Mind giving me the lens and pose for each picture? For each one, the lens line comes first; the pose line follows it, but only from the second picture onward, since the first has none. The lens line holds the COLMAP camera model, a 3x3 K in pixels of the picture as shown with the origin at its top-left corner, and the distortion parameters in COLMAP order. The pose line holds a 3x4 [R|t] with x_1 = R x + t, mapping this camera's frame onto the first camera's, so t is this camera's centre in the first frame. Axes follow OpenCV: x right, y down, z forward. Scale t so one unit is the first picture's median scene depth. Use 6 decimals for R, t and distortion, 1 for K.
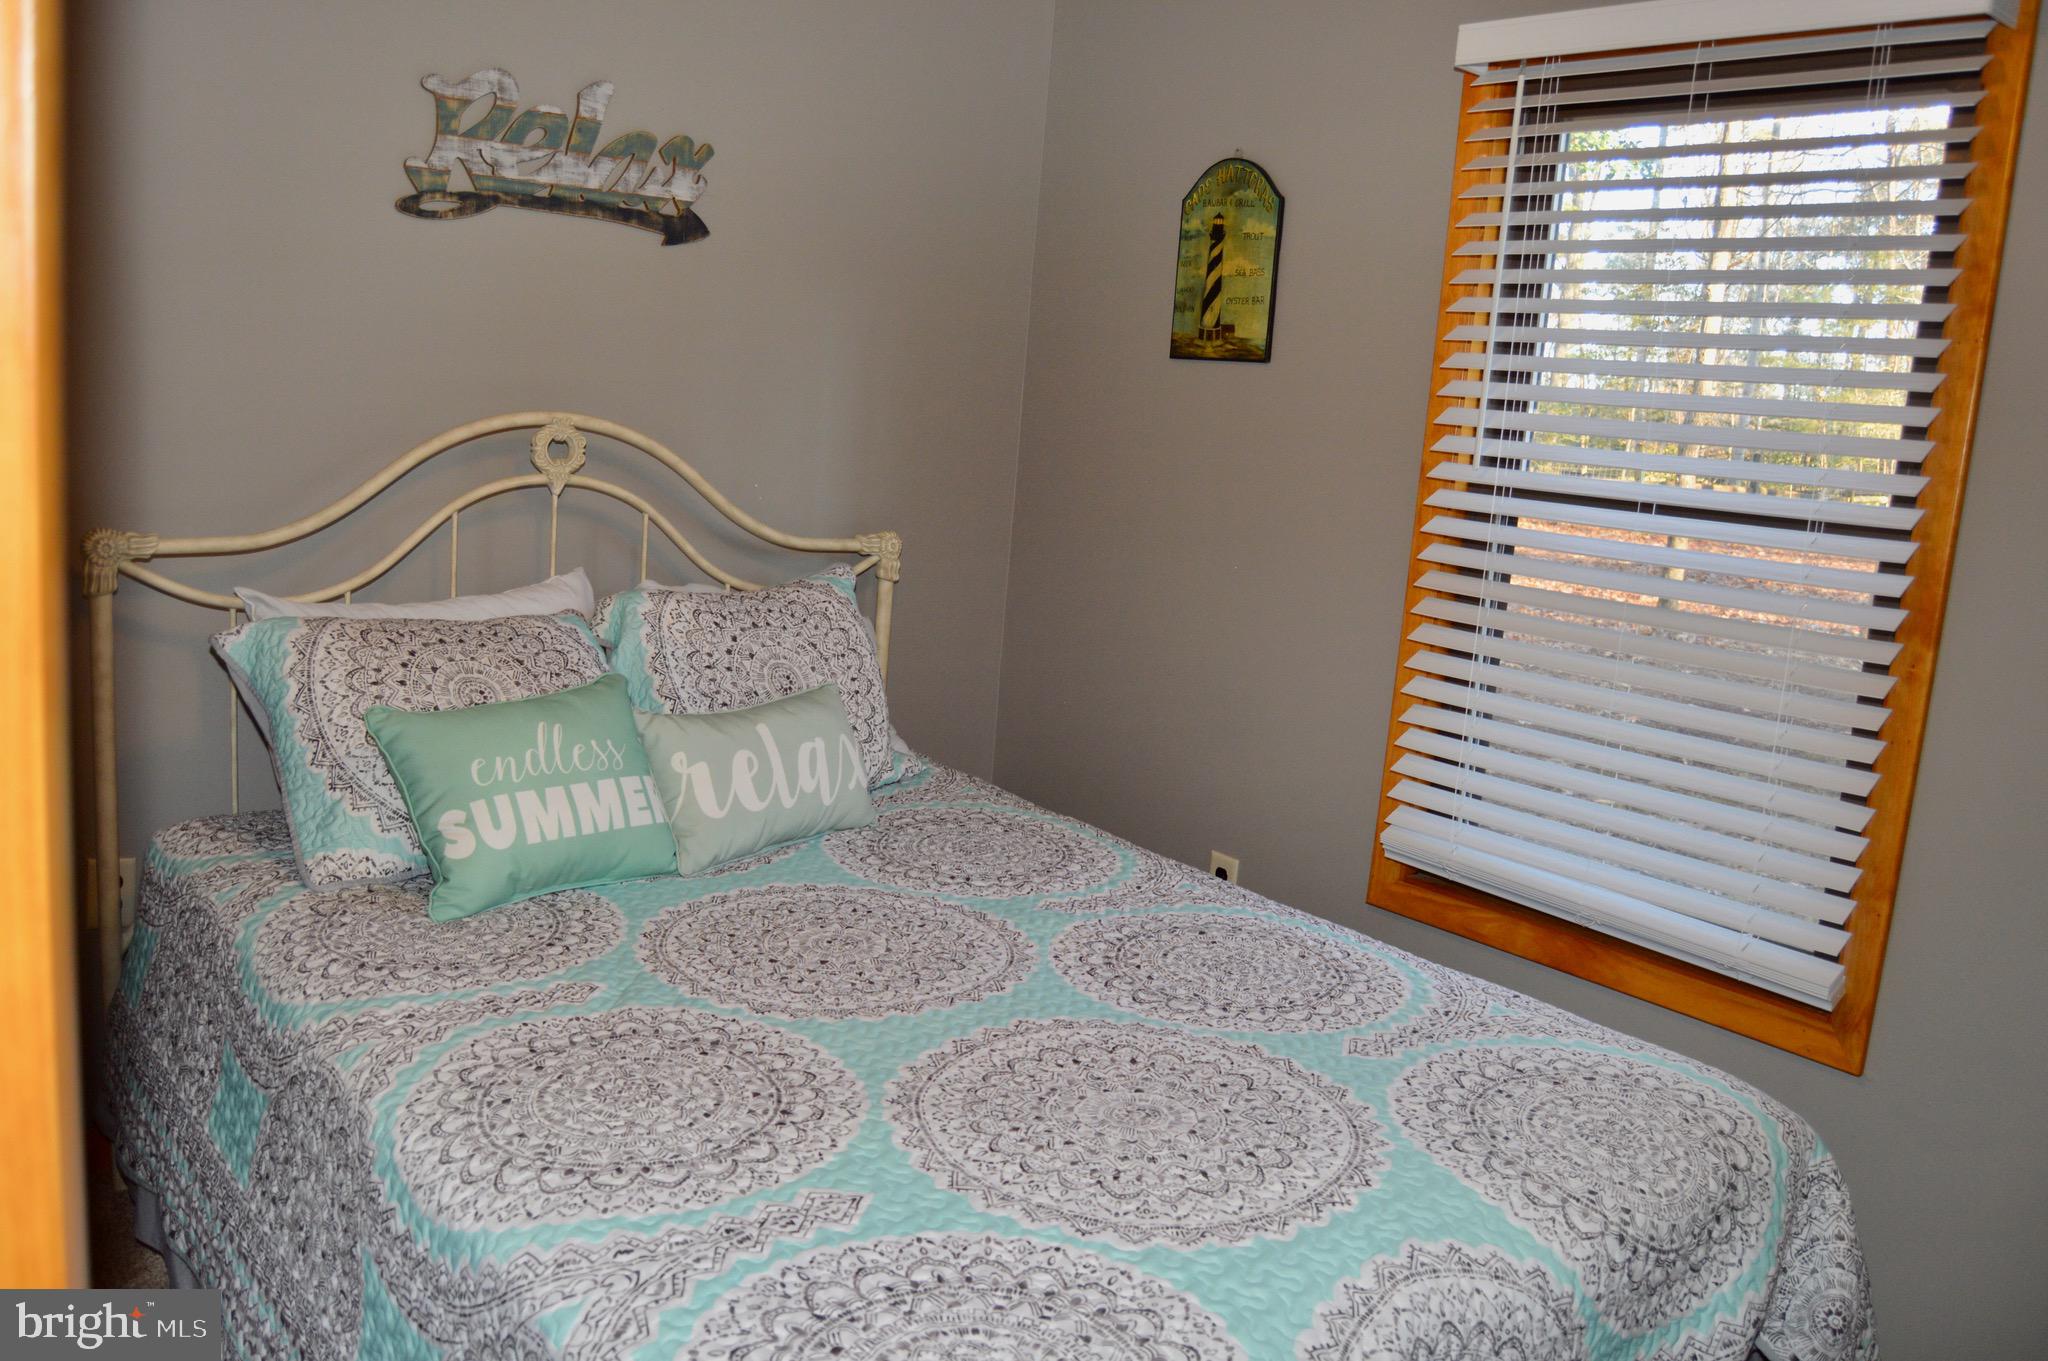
lens RADIAL K [[1627.1, 0, 1014.2], [0, 1627.1, 685.0], [0, 0, 1]] dist [-0.080972, 0.009139]
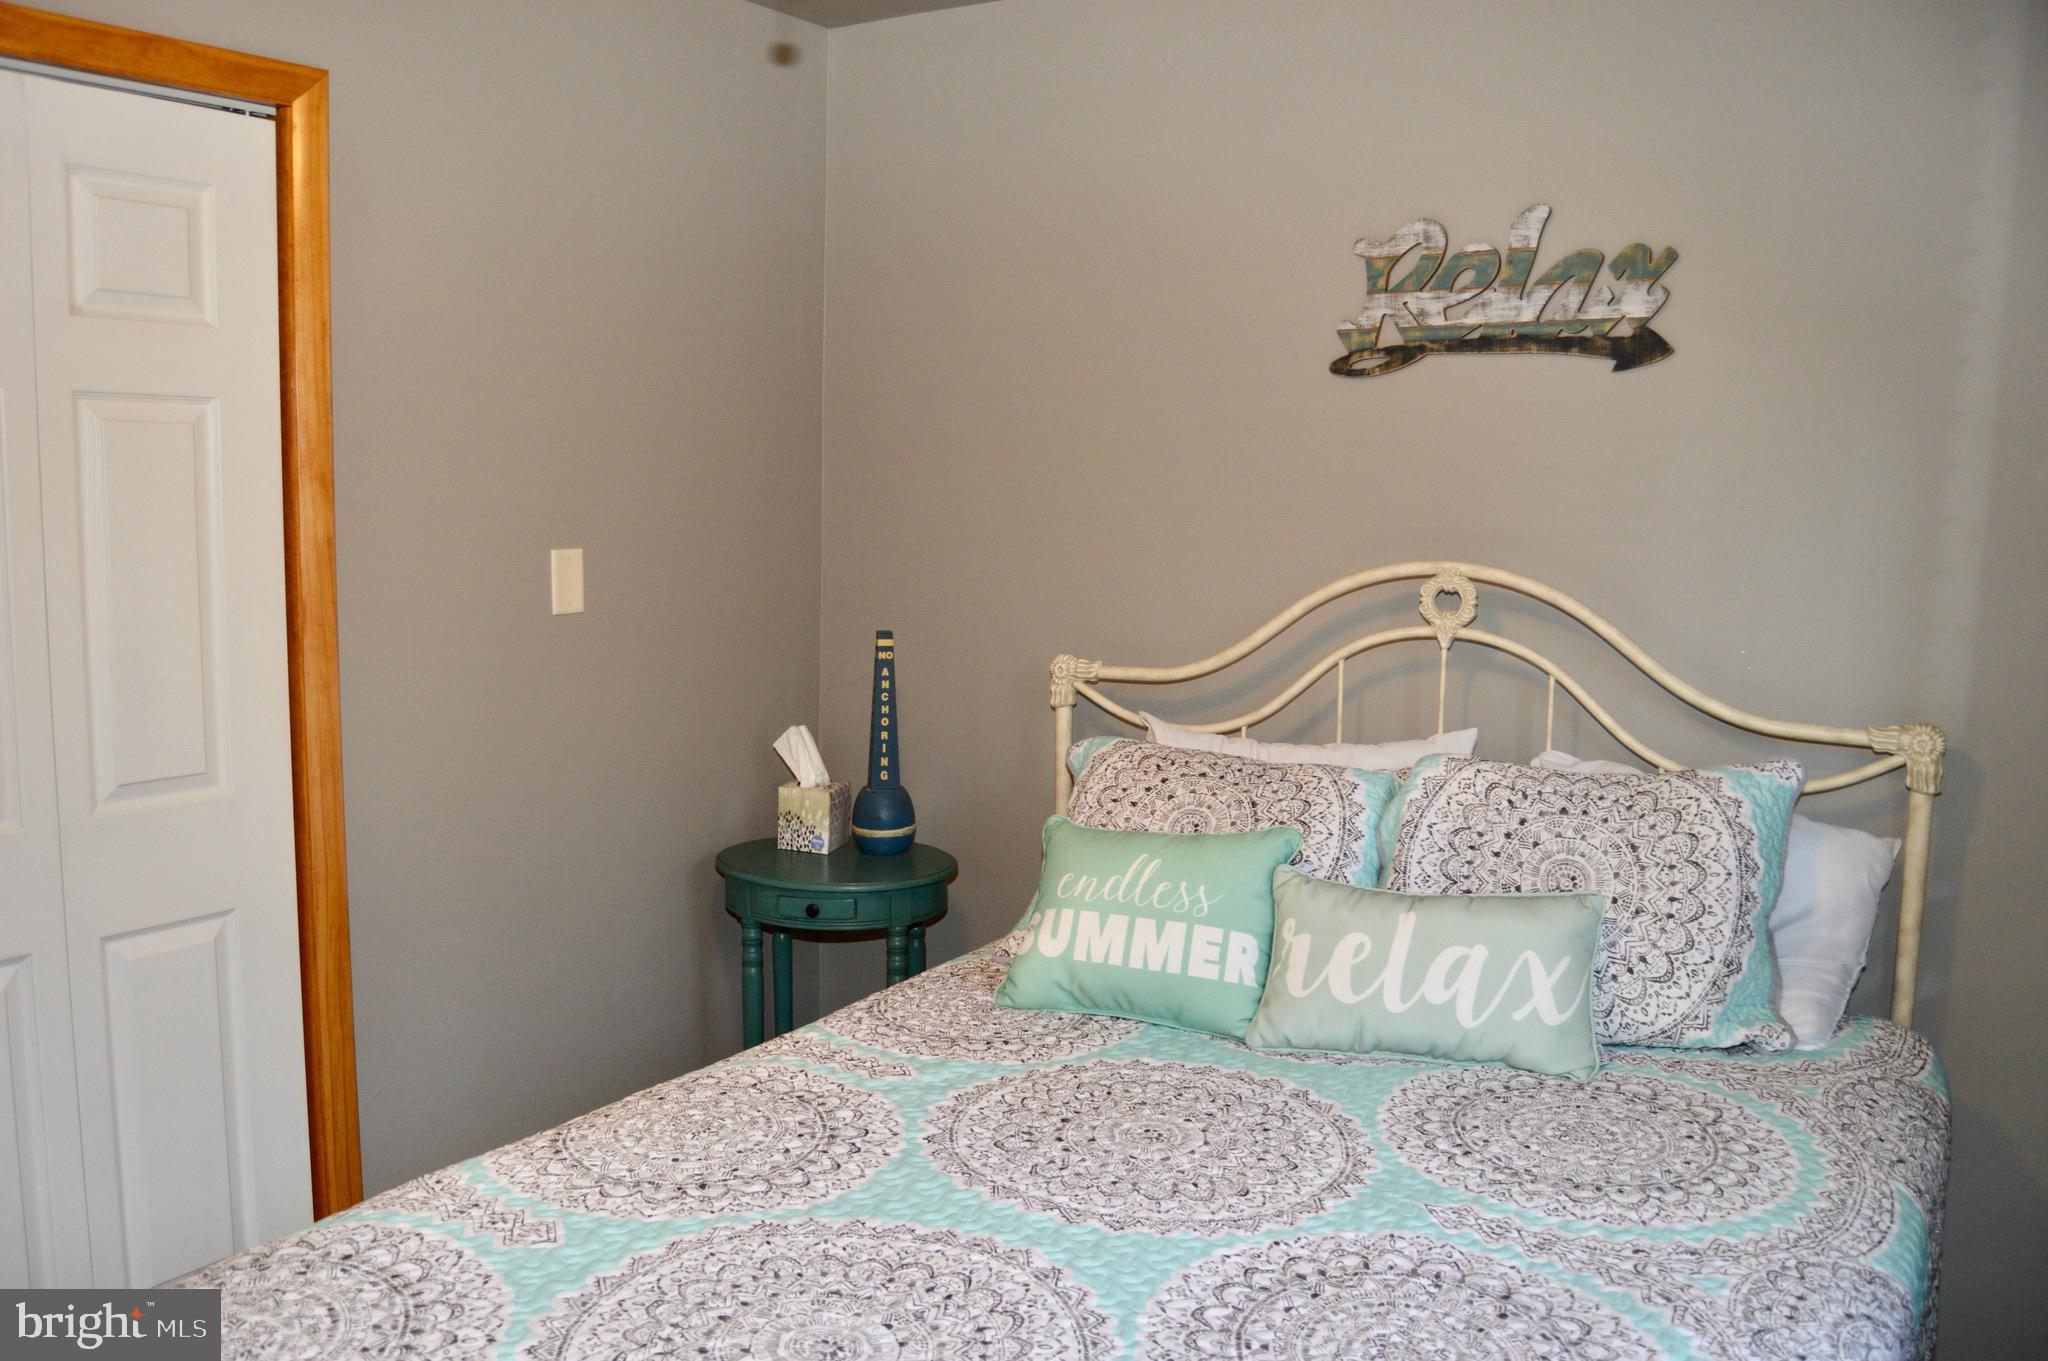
lens RADIAL K [[1627.1, 0, 1016.7], [0, 1627.1, 676.0], [0, 0, 1]] dist [-0.080972, 0.009139]
pose [[0.313618, 0.041896, -0.948625, 0.545792], [-0.155927, 0.987737, -0.007927, -0.056079], [0.936659, 0.150402, 0.316305, 0.475533]]
